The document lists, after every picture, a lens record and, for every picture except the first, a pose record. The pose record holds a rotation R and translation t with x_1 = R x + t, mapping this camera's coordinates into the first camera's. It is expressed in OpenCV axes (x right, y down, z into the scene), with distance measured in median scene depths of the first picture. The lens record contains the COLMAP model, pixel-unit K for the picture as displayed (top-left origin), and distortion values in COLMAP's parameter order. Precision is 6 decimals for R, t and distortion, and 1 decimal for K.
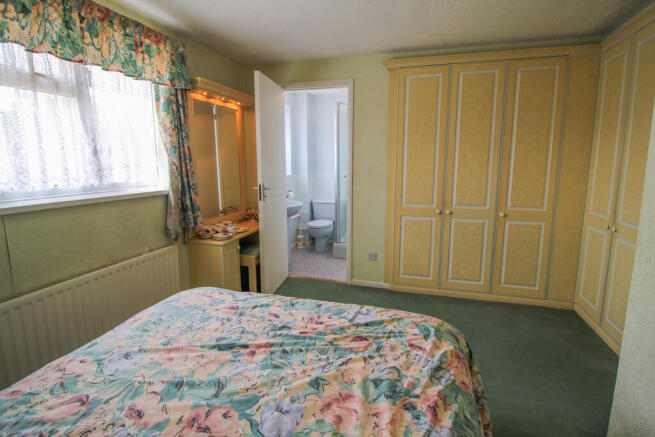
lens RADIAL K [[318.4, 0, 326.2], [0, 318.4, 215.1], [0, 0, 1]] dist [-0.017505, -0.004790]
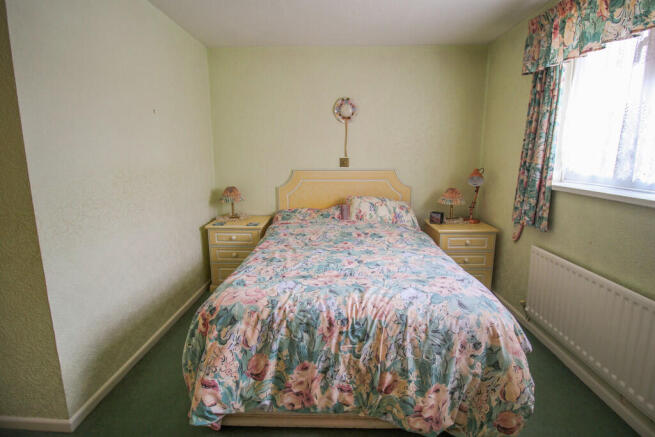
lens RADIAL K [[318.4, 0, 329.4], [0, 318.4, 219.2], [0, 0, 1]] dist [-0.017505, -0.004790]
pose [[-0.963664, 0.060599, -0.260152, 0.139678], [-0.038229, 0.932612, 0.358850, -0.180203], [0.264367, 0.355756, -0.896408, 1.079027]]
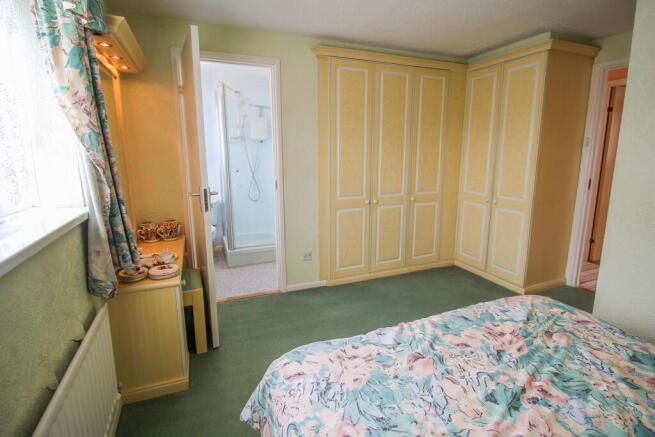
lens RADIAL K [[318.4, 0, 326.9], [0, 318.4, 214.7], [0, 0, 1]] dist [-0.017505, -0.004790]
pose [[0.785022, -0.122718, 0.607191, -0.500240], [0.102864, 0.992397, 0.067582, -0.066815], [-0.610868, 0.009404, 0.791677, 0.302432]]
